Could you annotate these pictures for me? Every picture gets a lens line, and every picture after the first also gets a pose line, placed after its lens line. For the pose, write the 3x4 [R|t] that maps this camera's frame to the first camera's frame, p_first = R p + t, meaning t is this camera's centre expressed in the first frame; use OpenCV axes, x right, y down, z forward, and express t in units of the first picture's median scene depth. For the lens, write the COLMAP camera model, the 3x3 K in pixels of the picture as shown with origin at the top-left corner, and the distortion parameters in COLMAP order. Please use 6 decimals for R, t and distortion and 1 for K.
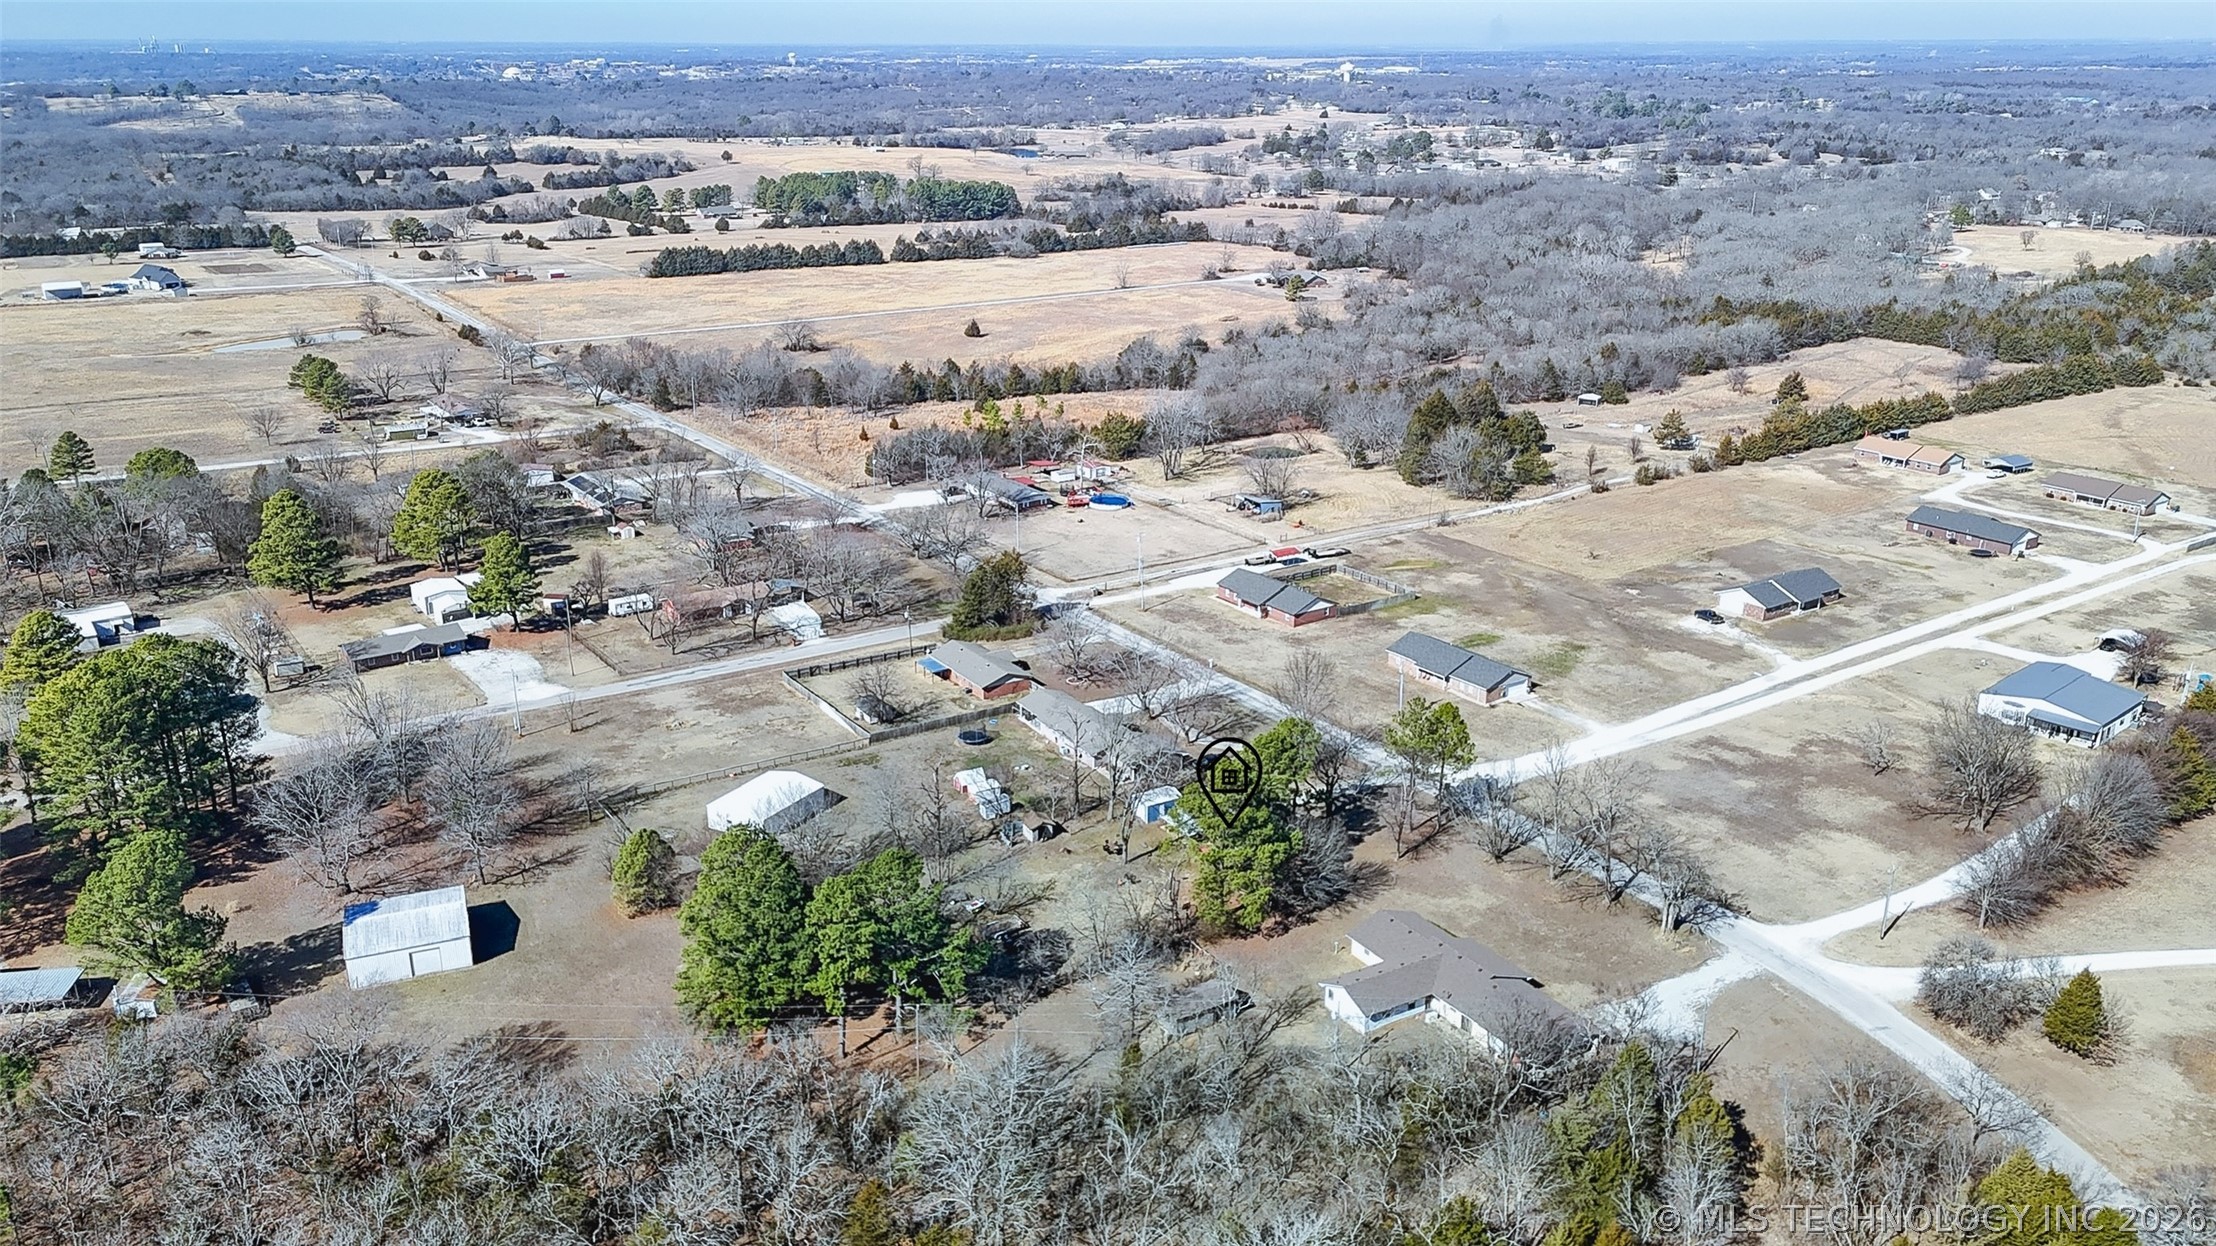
lens RADIAL K [[1683.5, 0, 1104.7], [0, 1683.5, 639.4], [0, 0, 1]] dist [0.076658, -0.071617]
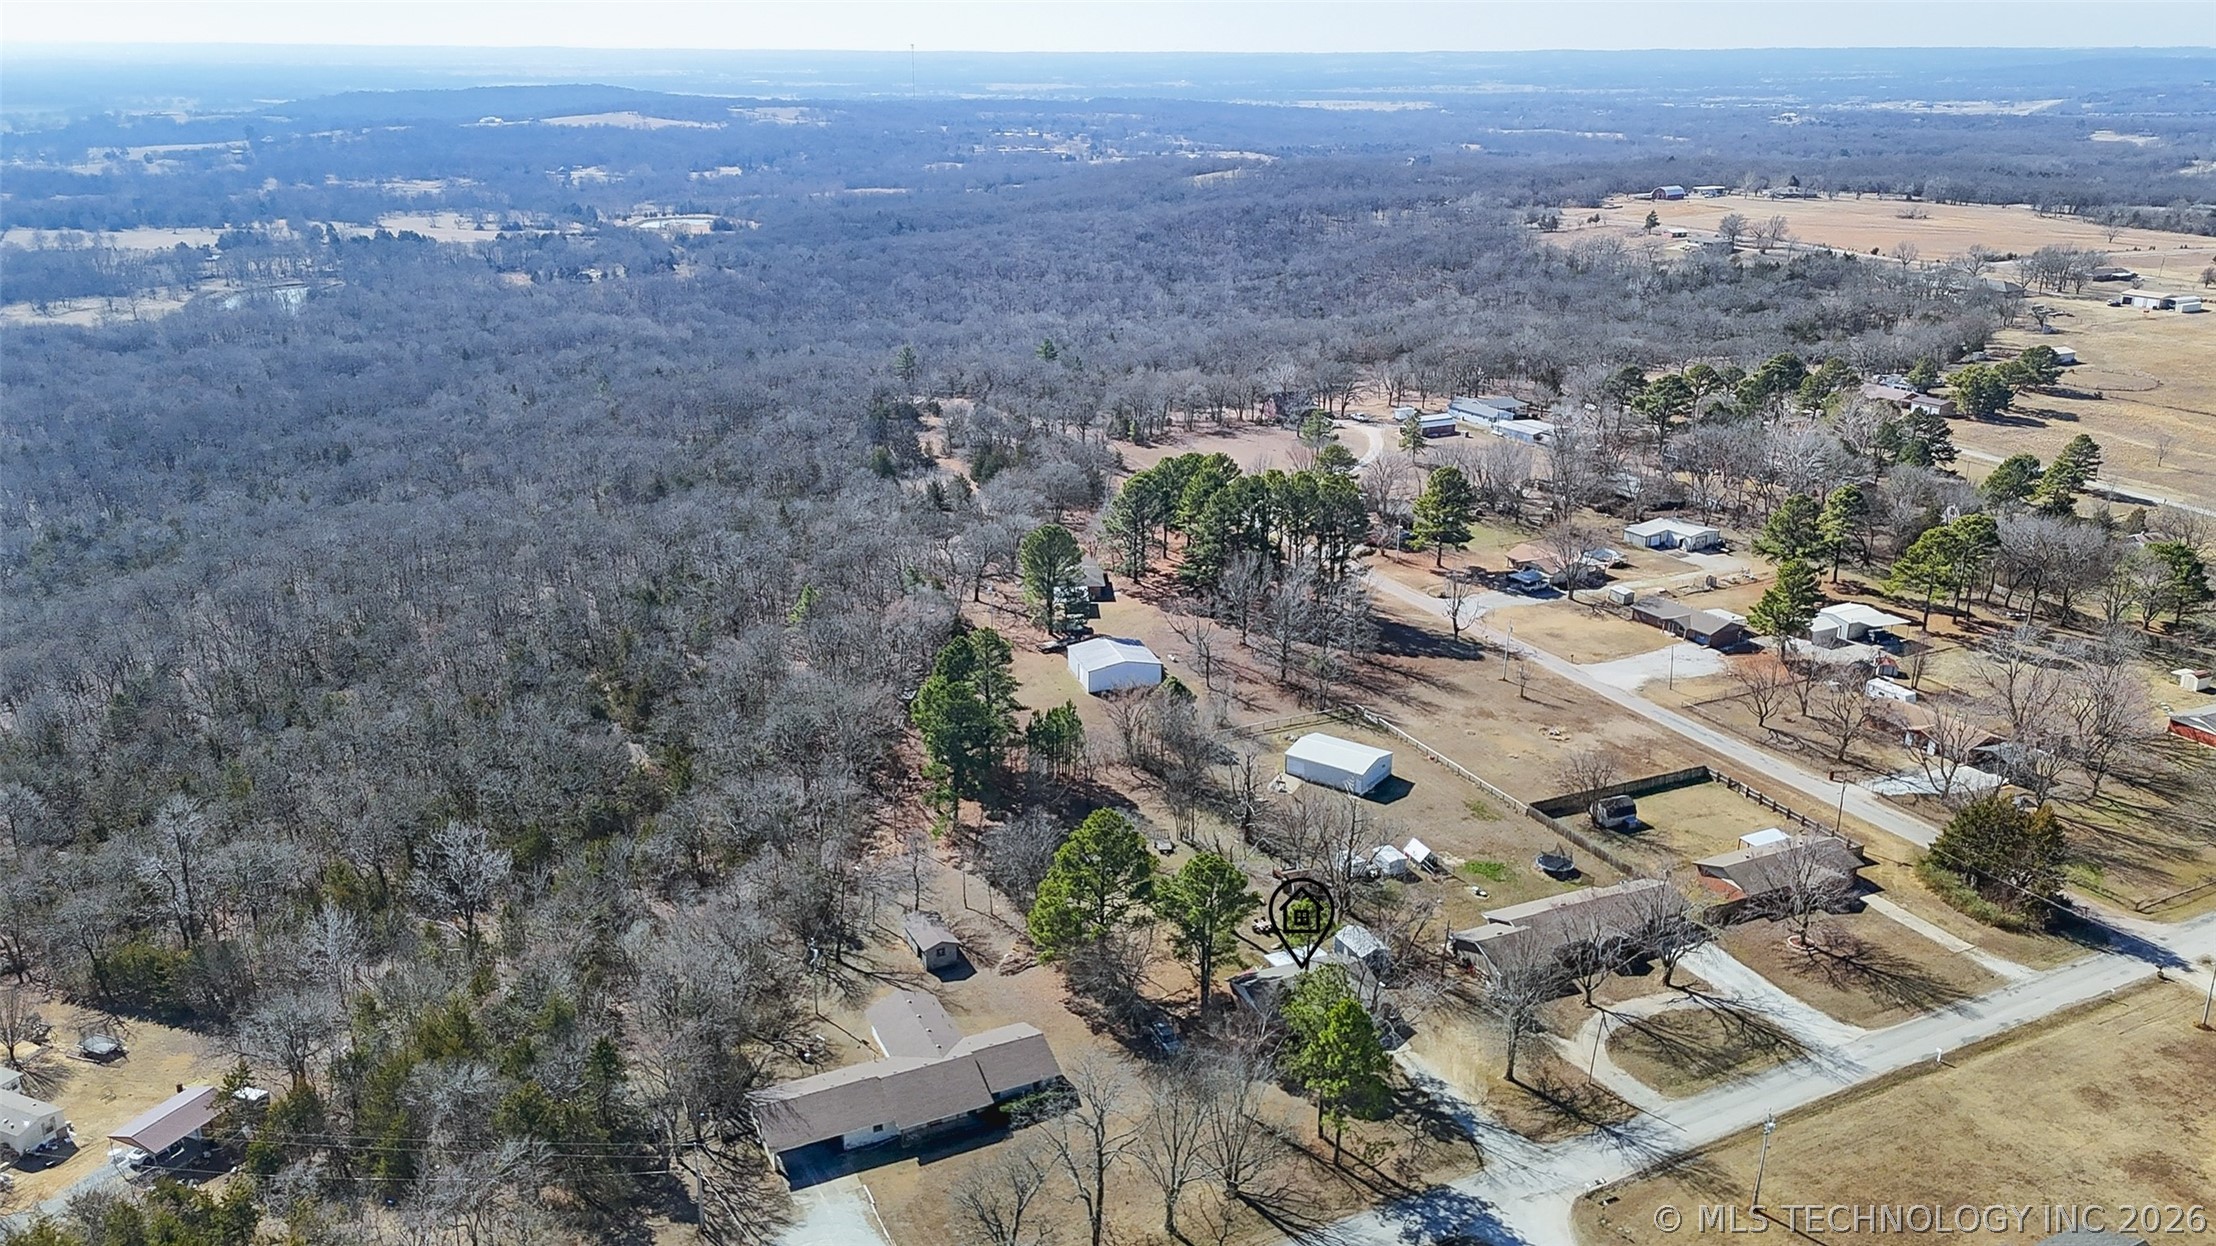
lens RADIAL K [[1683.5, 0, 1113.5], [0, 1683.5, 634.7], [0, 0, 1]] dist [0.076658, -0.071617]
pose [[-0.109710, 0.325813, -0.939047, 0.453169], [-0.337161, 0.876538, 0.343515, -0.166914], [0.935033, 0.354297, 0.013687, 0.465412]]
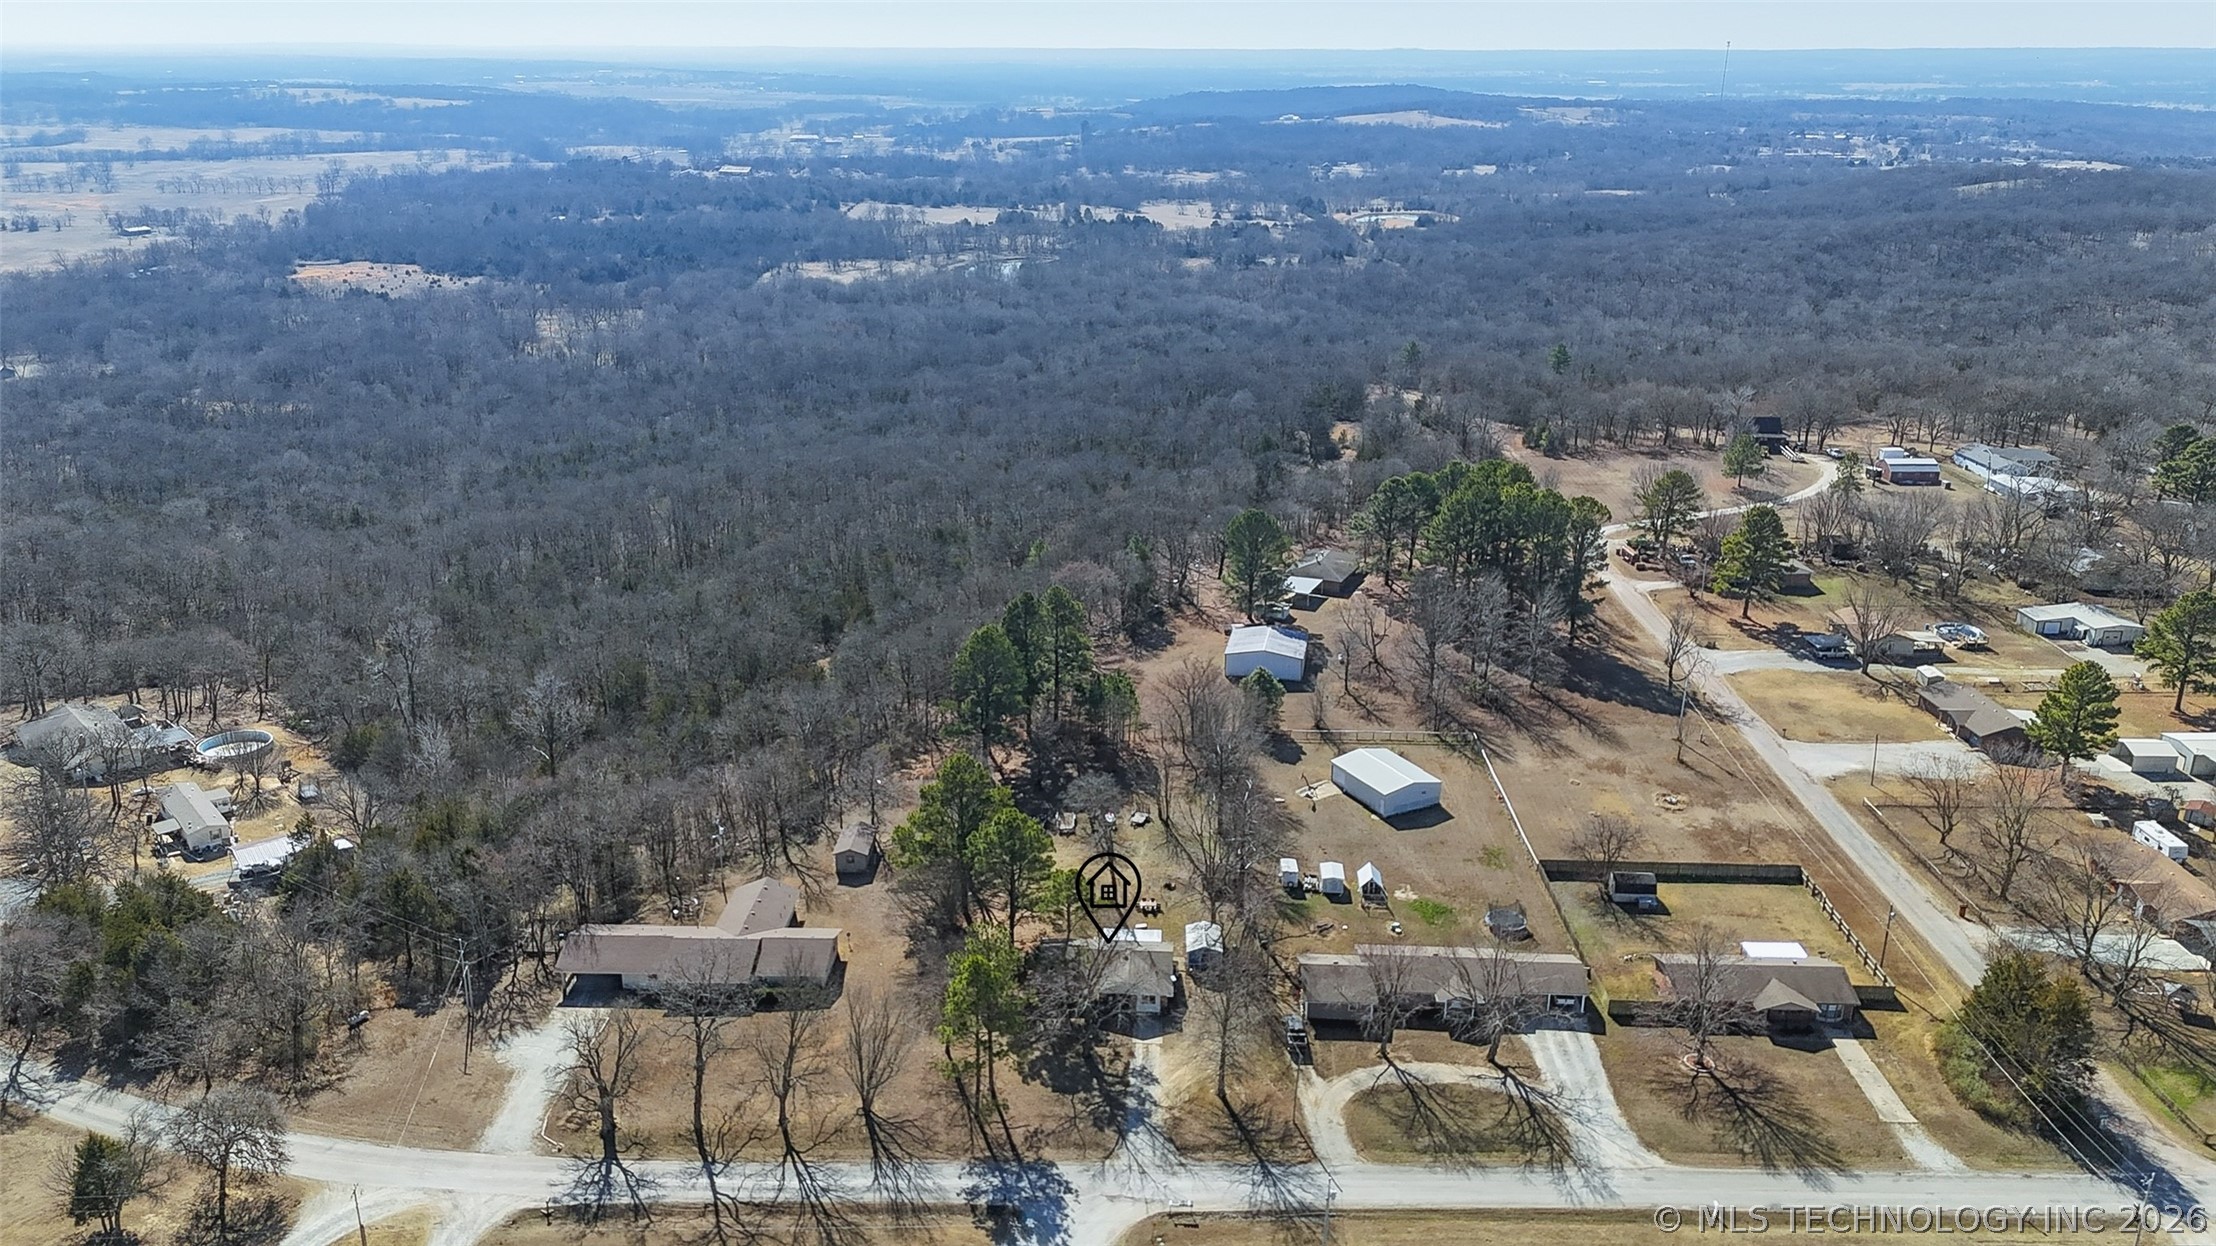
lens RADIAL K [[1683.5, 0, 1100.8], [0, 1683.5, 614.2], [0, 0, 1]] dist [0.076658, -0.071617]
pose [[-0.556739, 0.263213, -0.787884, 0.387647], [-0.282637, 0.831861, 0.477623, -0.244186], [0.781126, 0.488596, -0.388736, 0.688626]]
